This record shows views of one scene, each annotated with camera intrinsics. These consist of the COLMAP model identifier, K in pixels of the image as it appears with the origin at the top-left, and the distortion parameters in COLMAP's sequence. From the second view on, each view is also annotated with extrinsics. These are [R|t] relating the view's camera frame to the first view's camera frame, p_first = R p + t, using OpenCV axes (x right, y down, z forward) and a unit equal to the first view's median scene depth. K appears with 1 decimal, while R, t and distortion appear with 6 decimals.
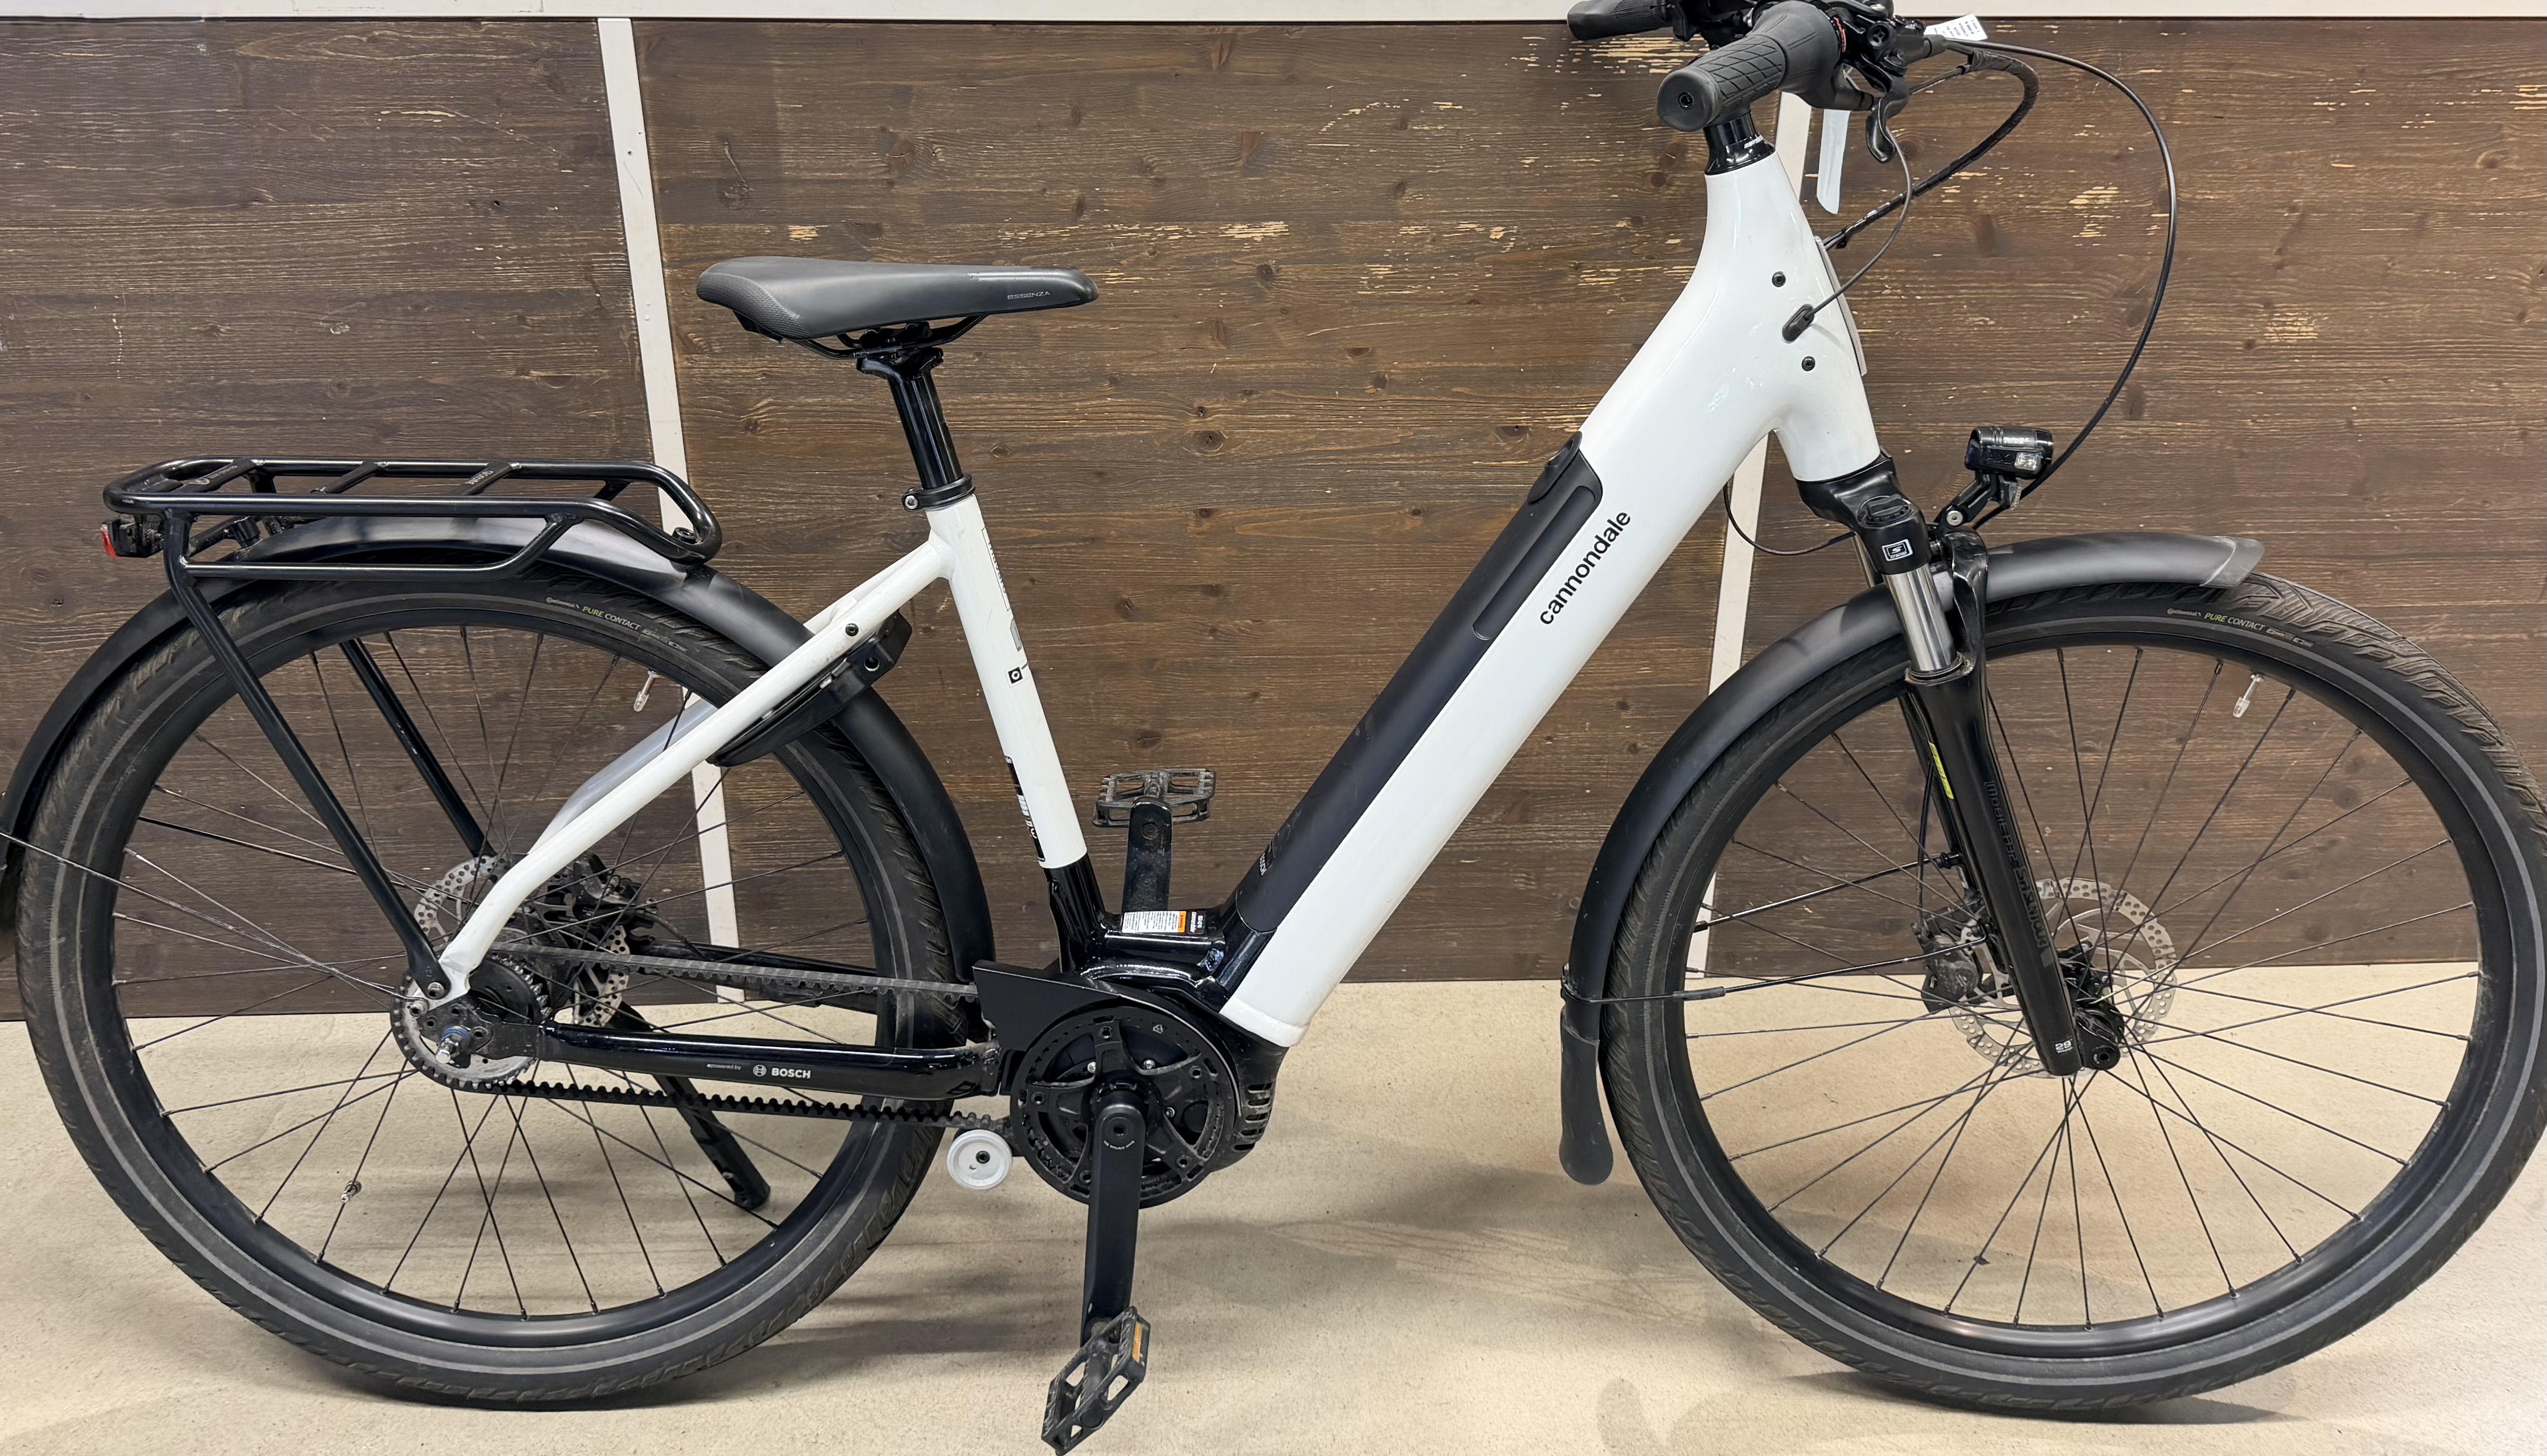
lens RADIAL K [[2165.0, 0, 1218.6], [0, 2165.0, 503.0], [0, 0, 1]] dist [0.097699, -0.184505]
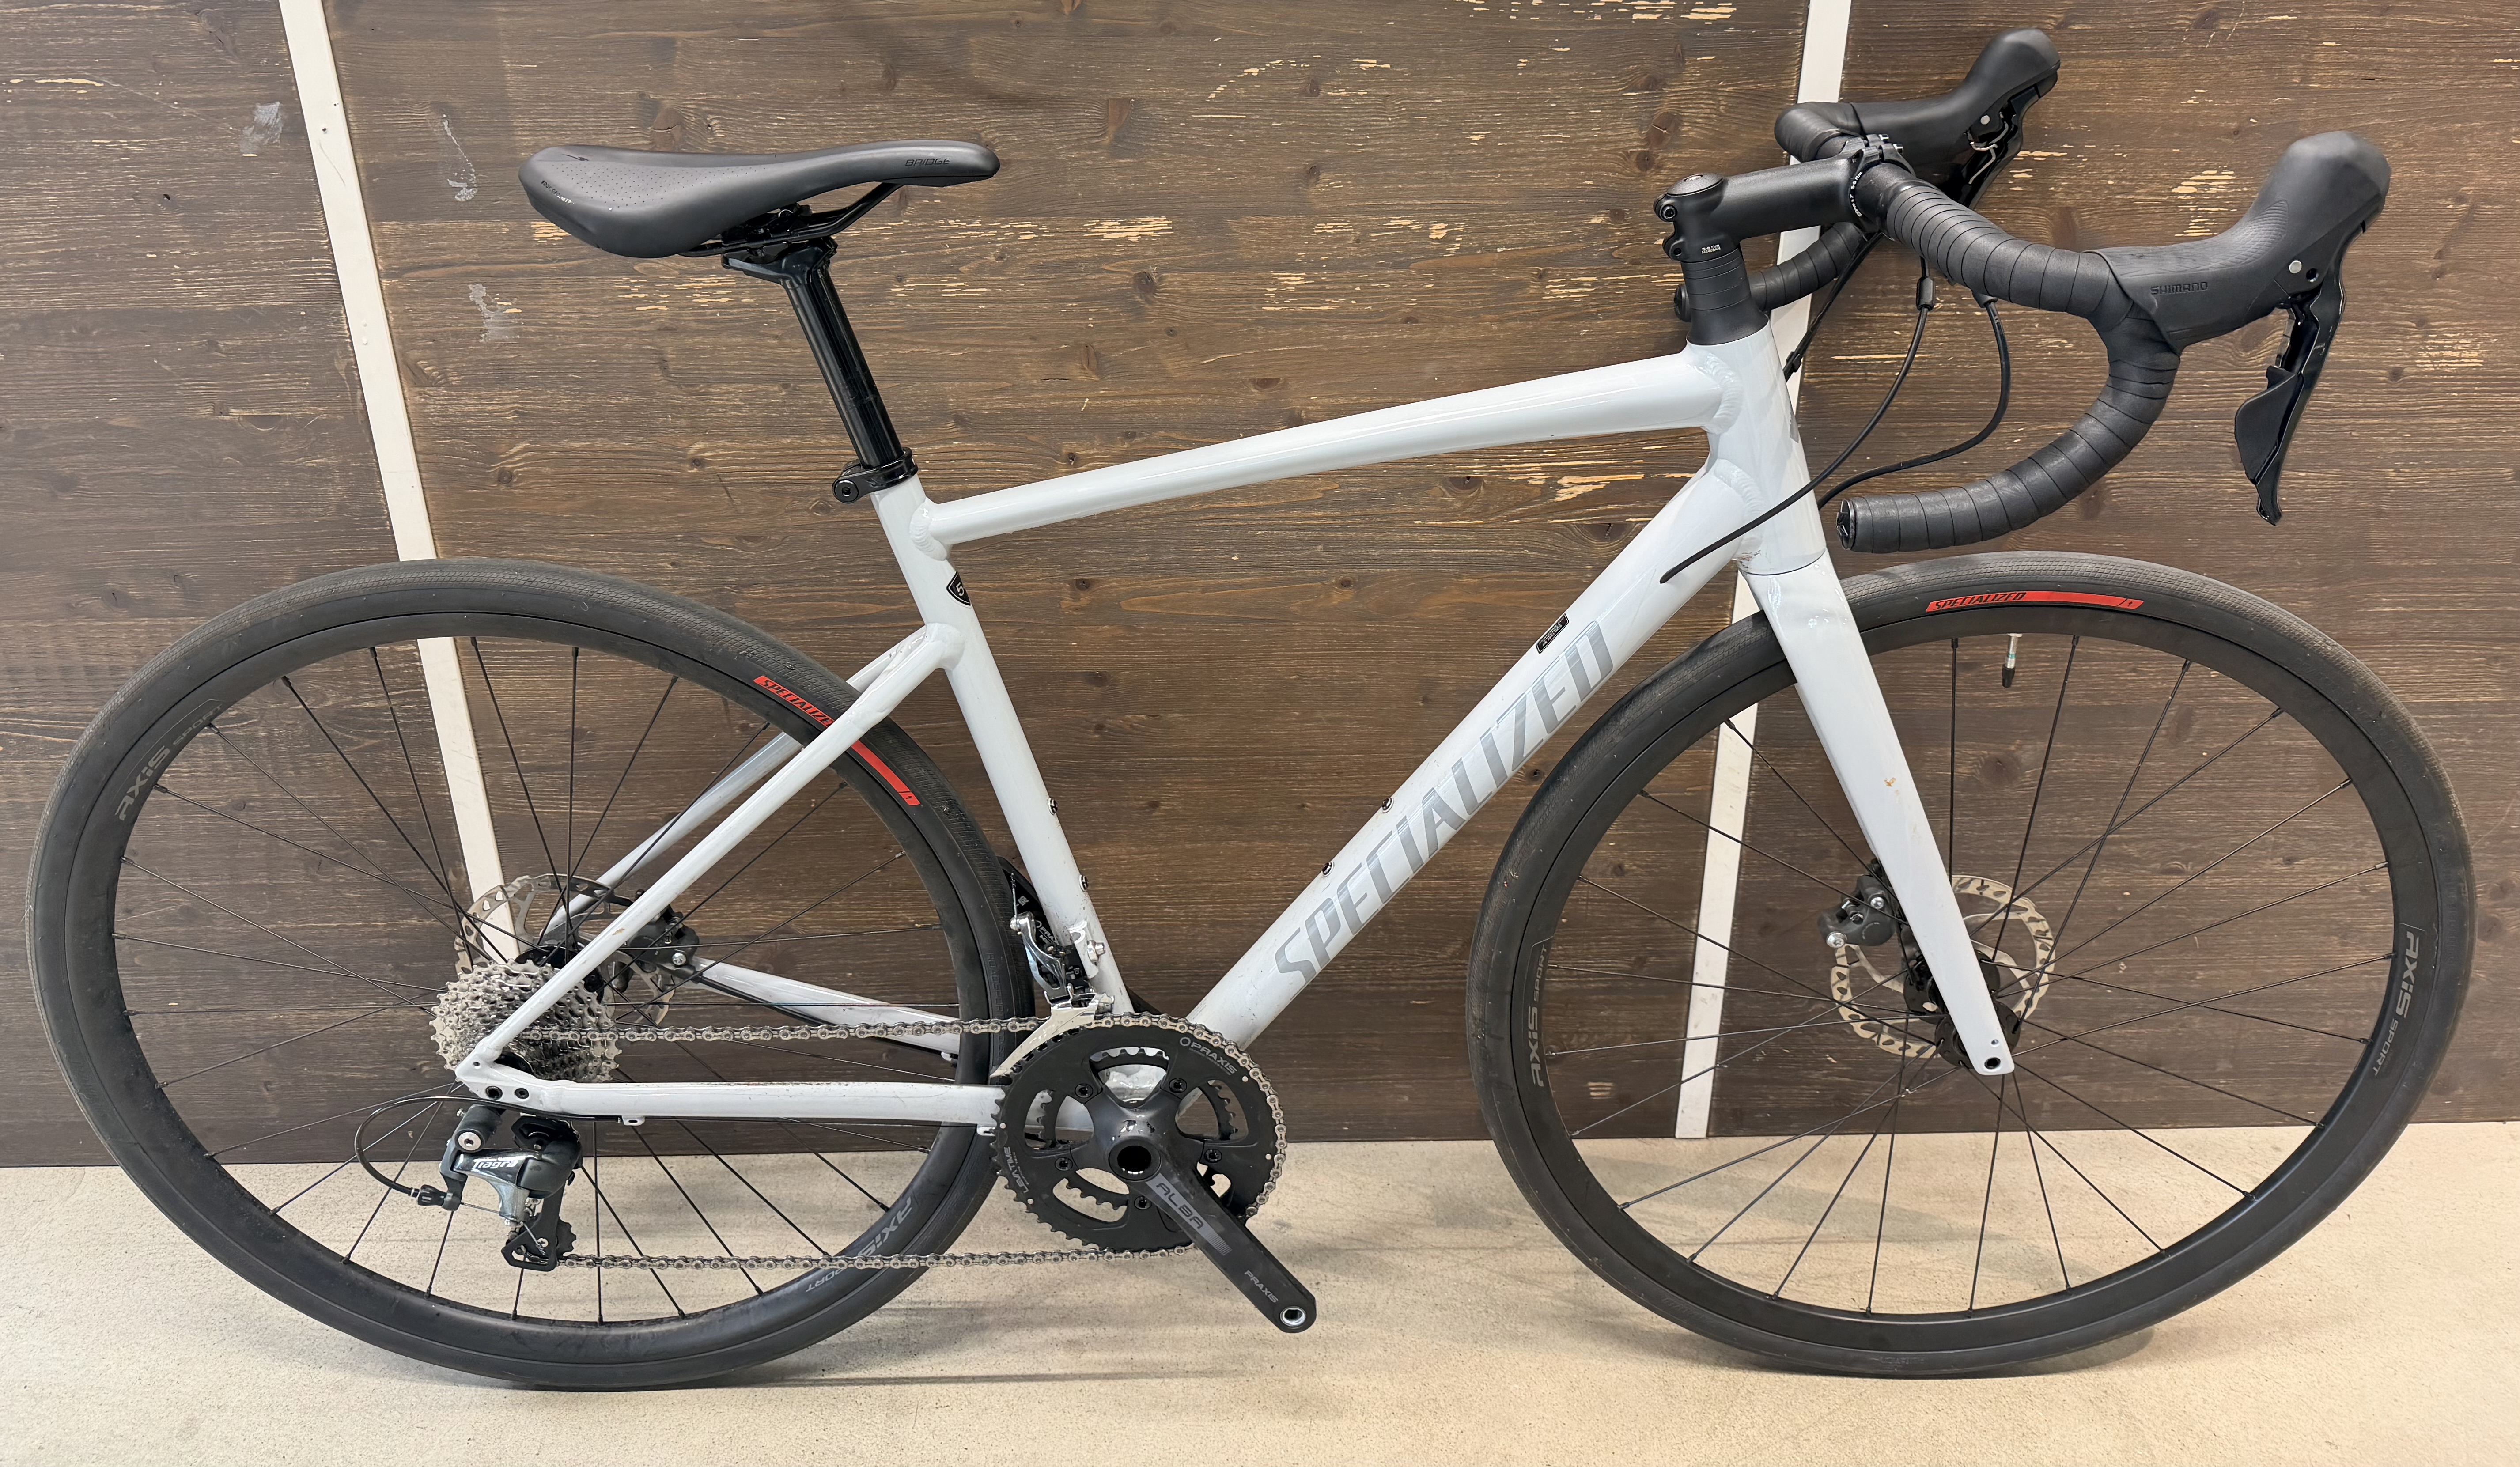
lens RADIAL K [[1561.1, 0, 1243.3], [0, 1561.1, 464.8], [0, 0, 1]] dist [0.042991, -0.049554]
pose [[0.999198, -0.001266, -0.040033, 0.078664], [-0.000694, 0.998803, -0.048911, -0.011750], [0.040047, 0.048899, 0.998001, 0.427570]]
